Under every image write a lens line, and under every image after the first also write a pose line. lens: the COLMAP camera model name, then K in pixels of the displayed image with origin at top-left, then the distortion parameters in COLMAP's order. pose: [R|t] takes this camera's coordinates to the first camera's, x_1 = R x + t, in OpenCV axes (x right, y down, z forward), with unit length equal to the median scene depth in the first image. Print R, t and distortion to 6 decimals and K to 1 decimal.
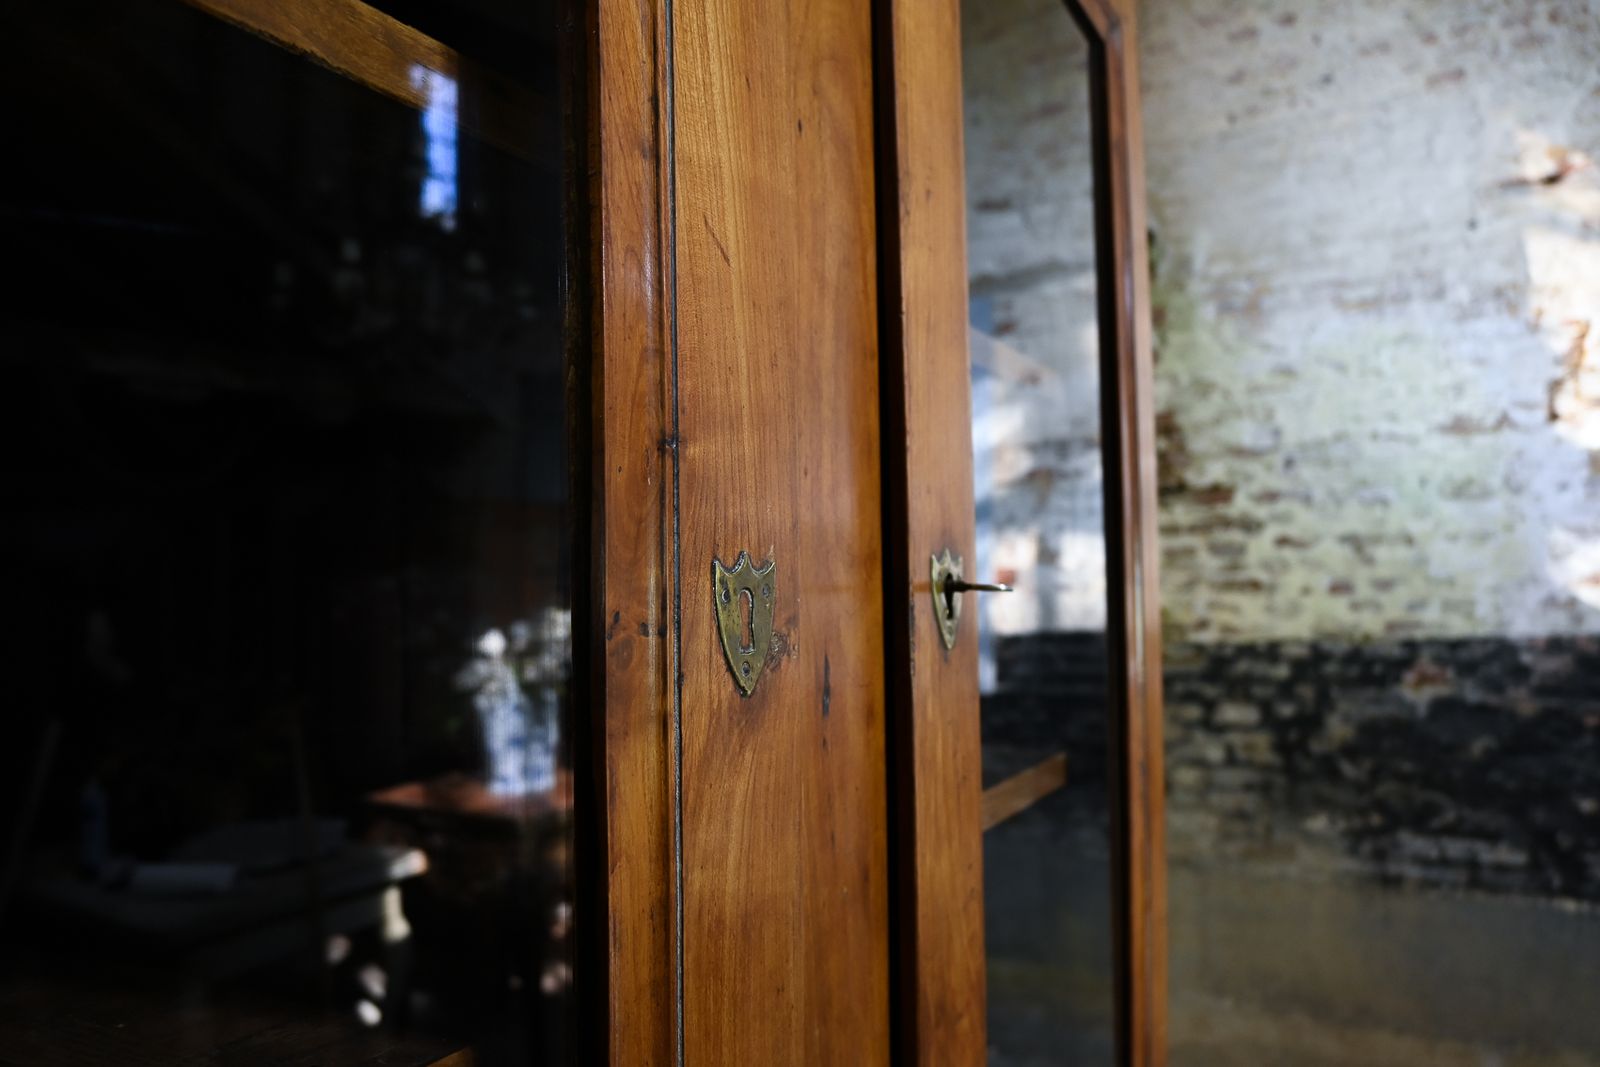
lens RADIAL K [[1085.2, 0, 804.6], [0, 1085.2, 545.6], [0, 0, 1]] dist [0.005855, -0.007795]
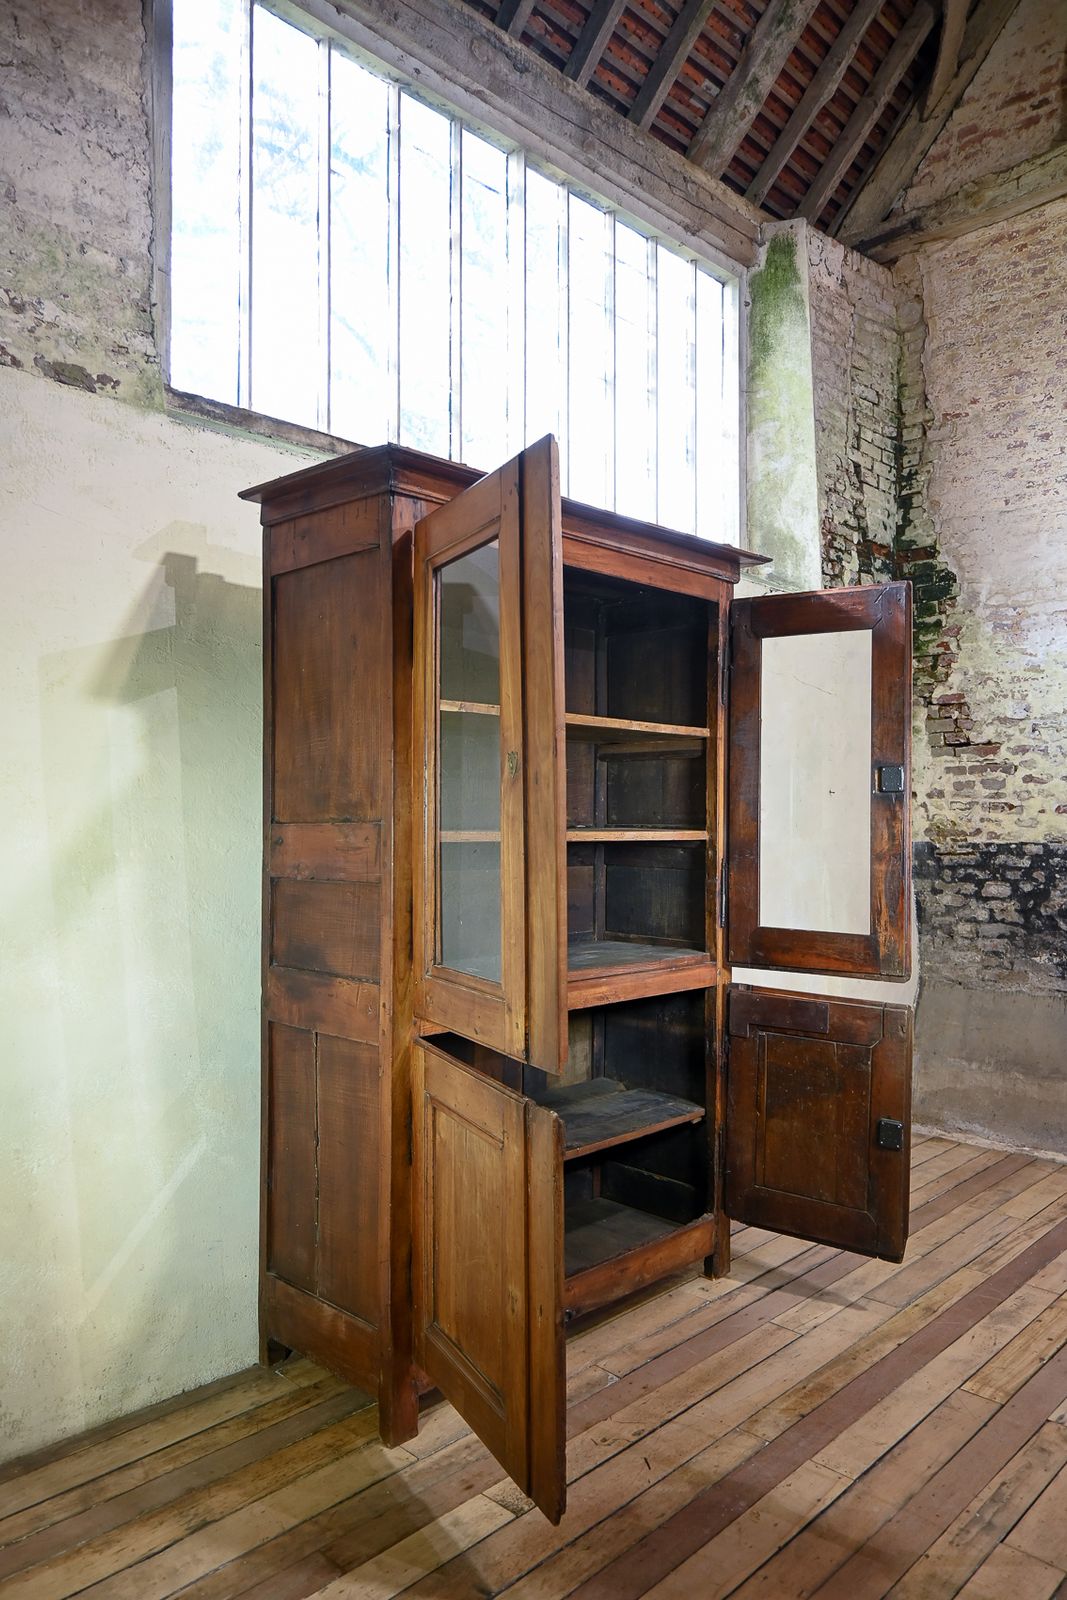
lens RADIAL K [[1085.2, 0, 551.3], [0, 1085.2, 808.6], [0, 0, 1]] dist [0.005855, -0.007795]
pose [[0.966551, 0.021031, -0.255612, 0.184685], [-0.013620, 0.999435, 0.030730, 0.000467], [0.256113, -0.026221, 0.966291, -0.688543]]
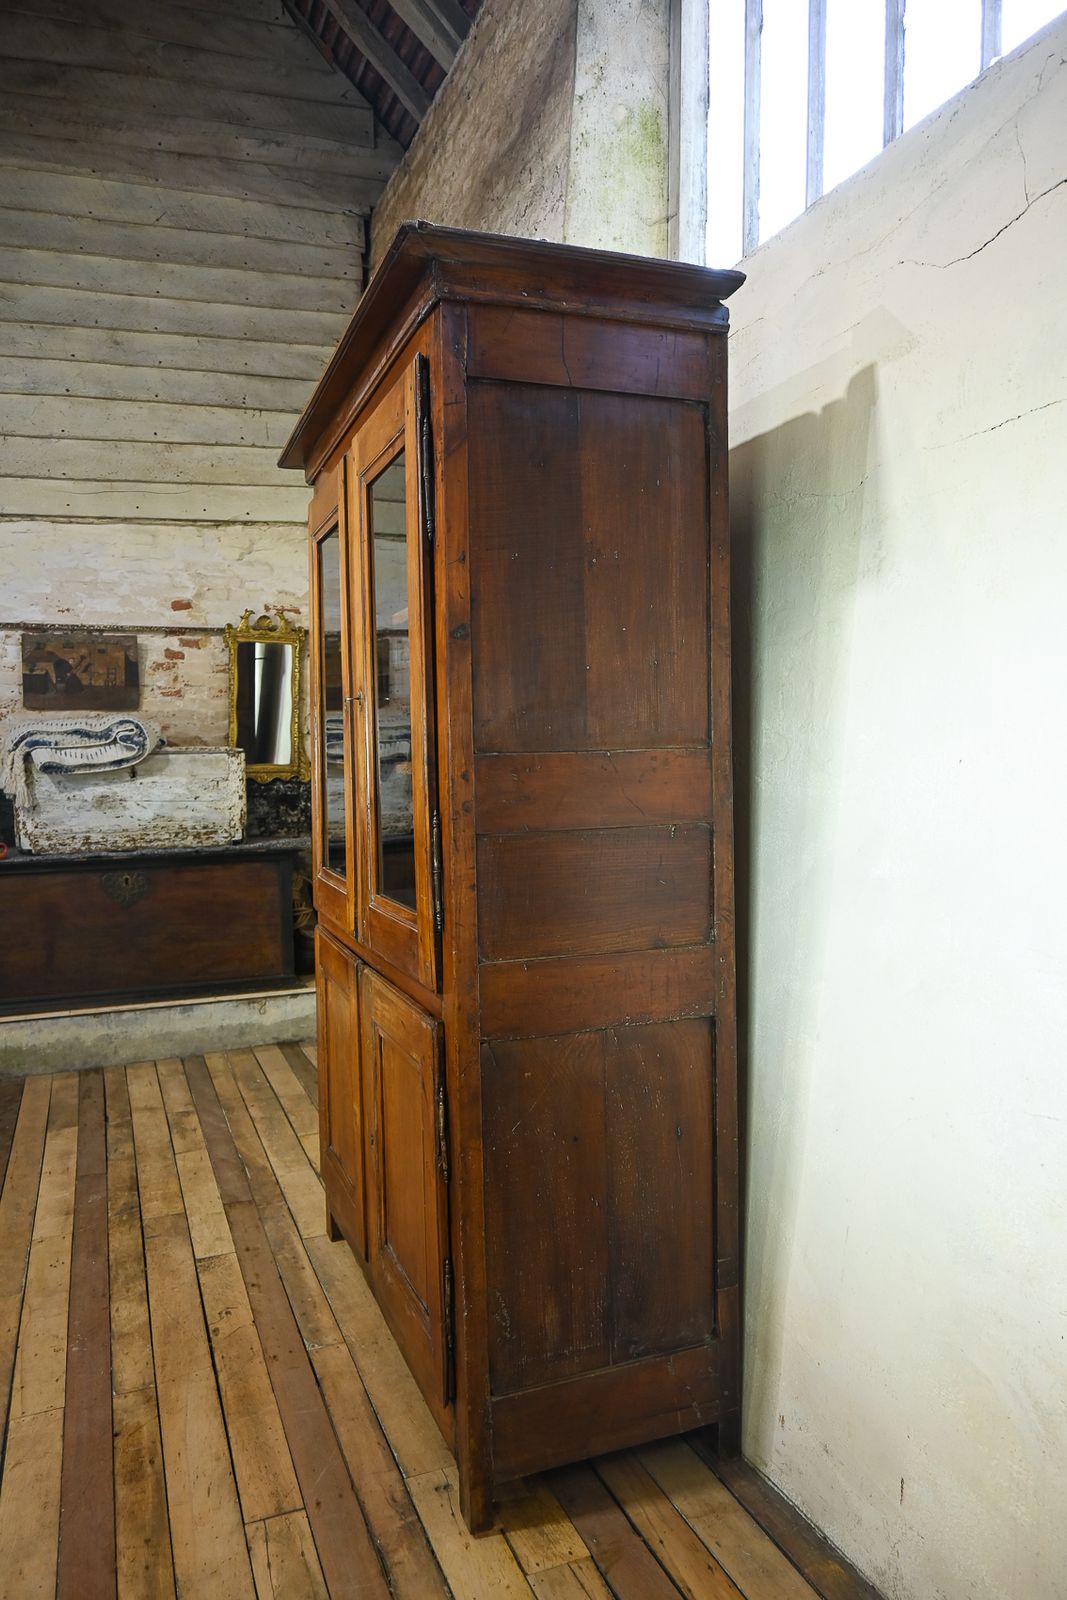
lens RADIAL K [[1085.2, 0, 529.9], [0, 1085.2, 789.5], [0, 0, 1]] dist [0.005855, -0.007795]
pose [[-0.638699, 0.059136, -0.767181, 0.481753], [0.060013, 0.997834, 0.026953, 0.048680], [0.767112, -0.028826, -0.640865, 0.658900]]
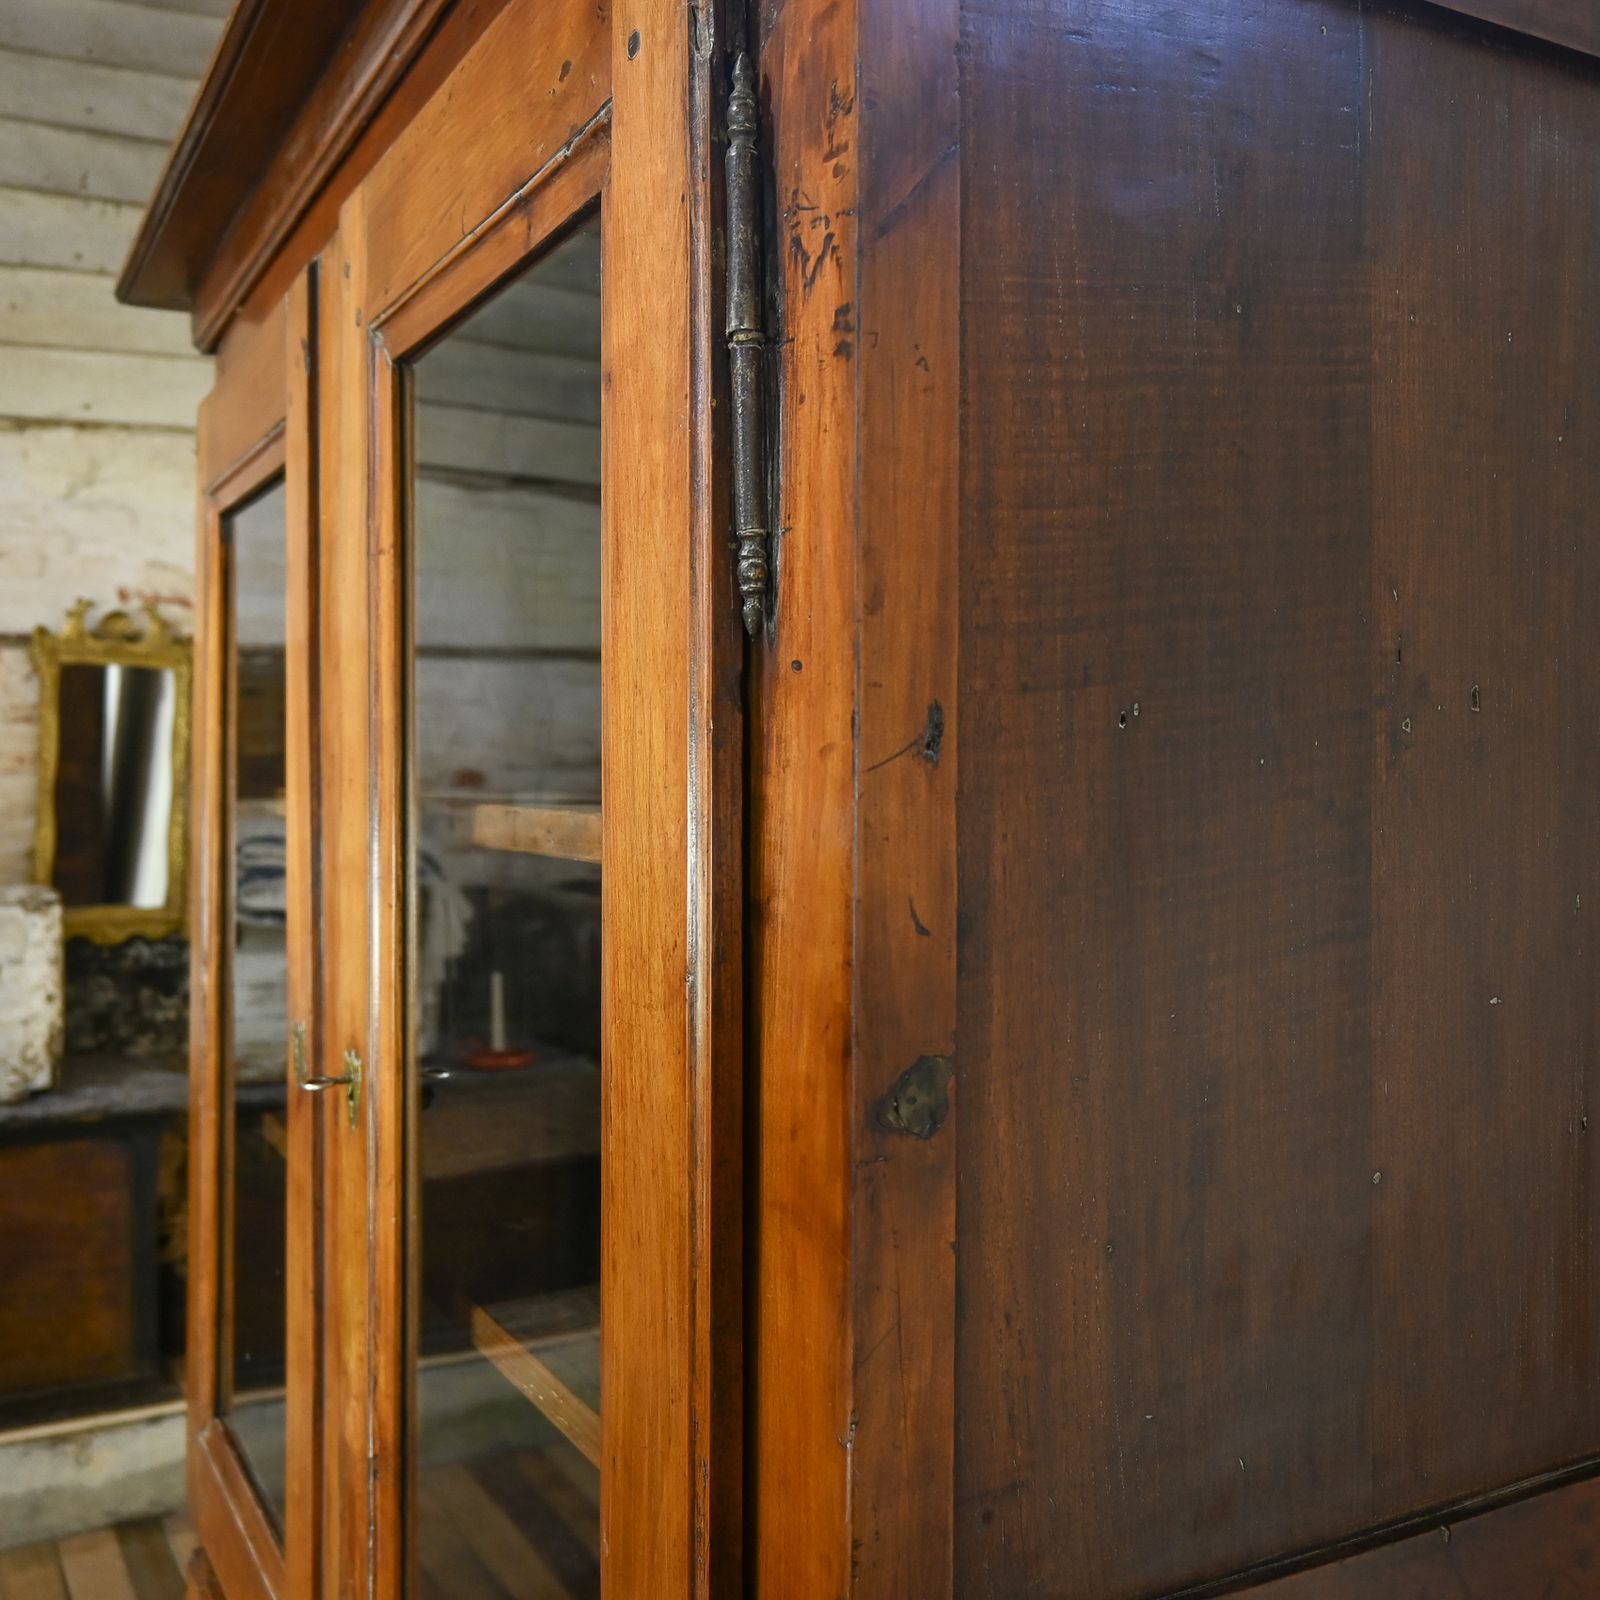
lens RADIAL K [[1633.5, 0, 794.8], [0, 1633.5, 776.5], [0, 0, 1]] dist [-0.001910, 0.000000]
pose [[-0.524552, 0.021589, -0.851105, 0.241731], [0.044738, 0.998996, -0.002232, -0.045304], [0.850202, -0.039248, -0.524991, 0.379184]]
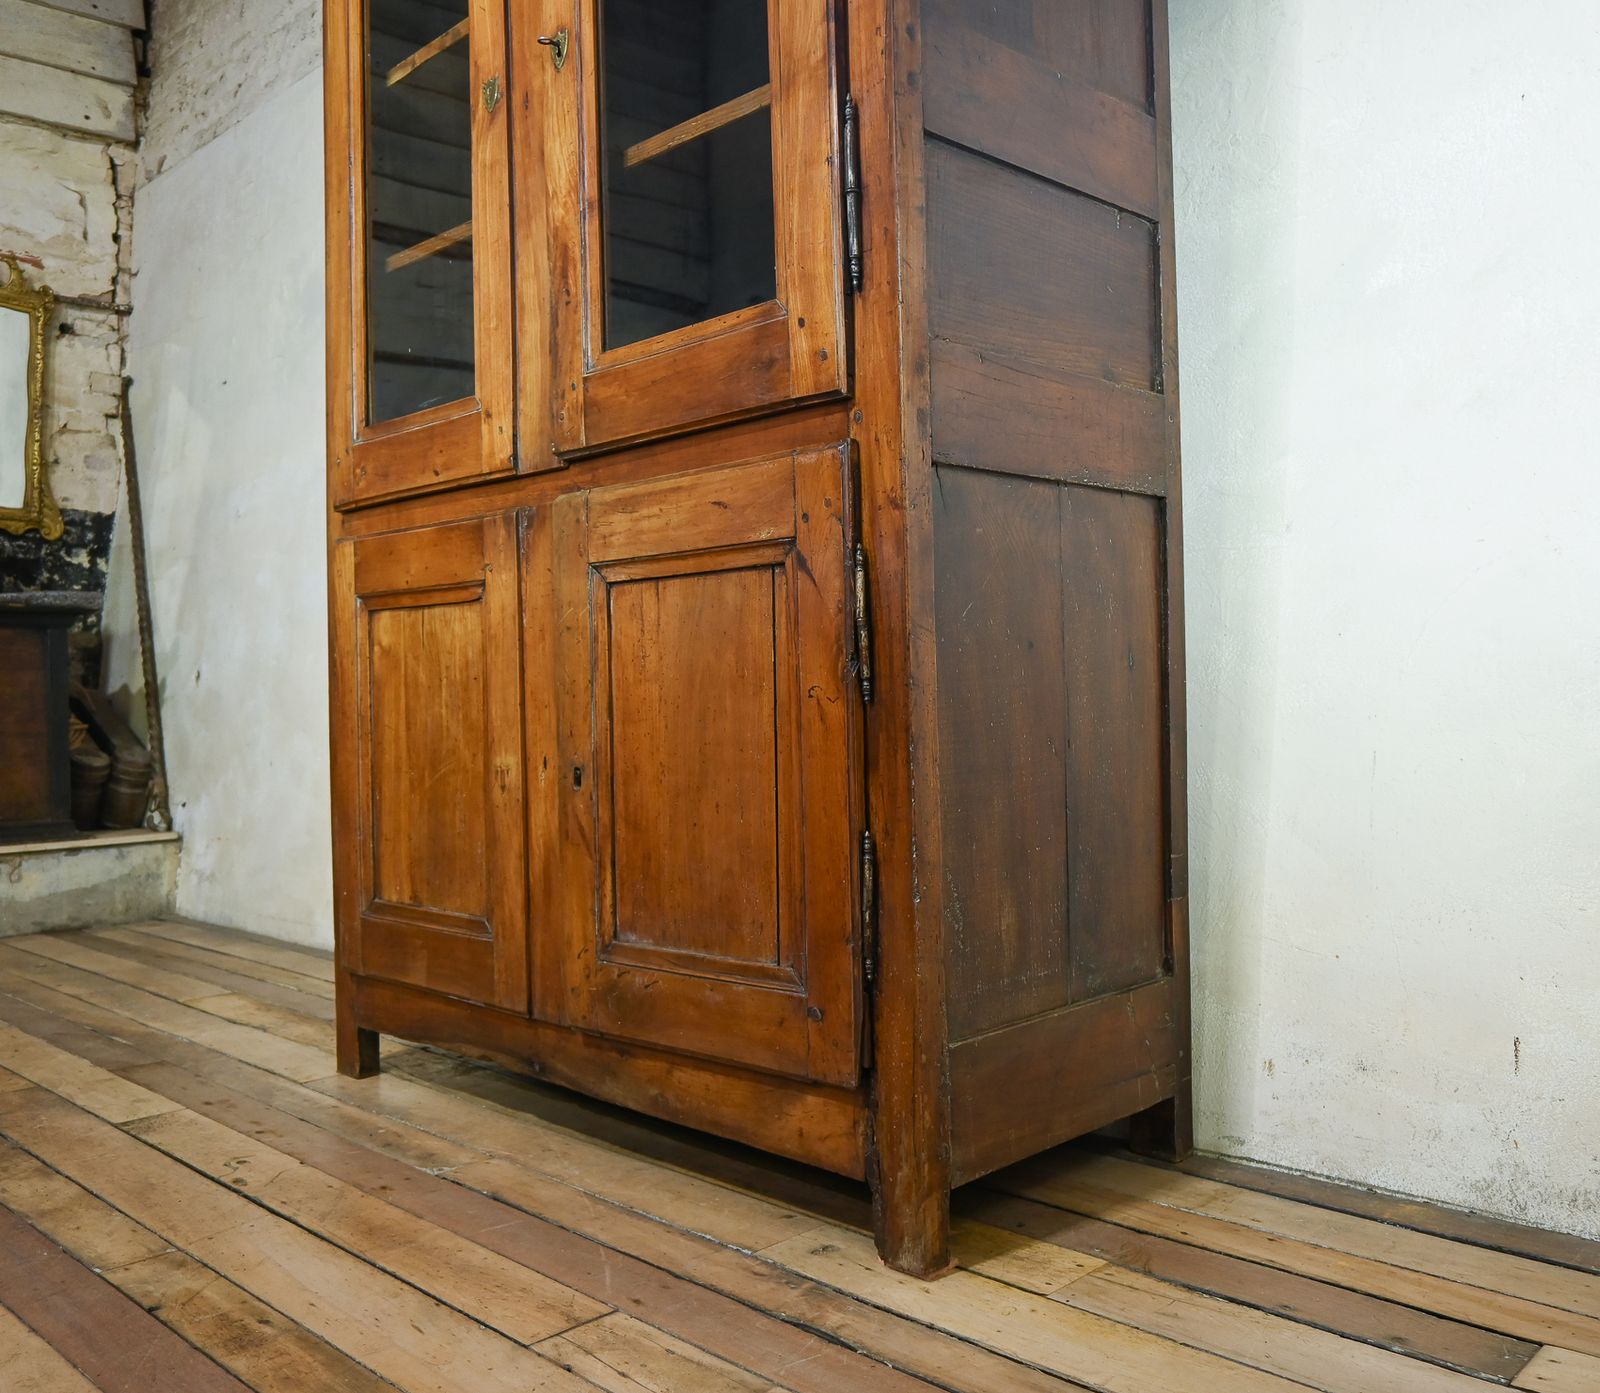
lens RADIAL K [[1422.4, 0, 856.1], [0, 1422.4, 682.2], [0, 0, 1]] dist [-0.009221, 0.012418]
pose [[-0.253398, 0.012072, -0.967287, 0.524289], [0.063781, 0.997955, -0.004253, 0.258122], [0.965257, -0.062773, -0.253650, 0.373721]]
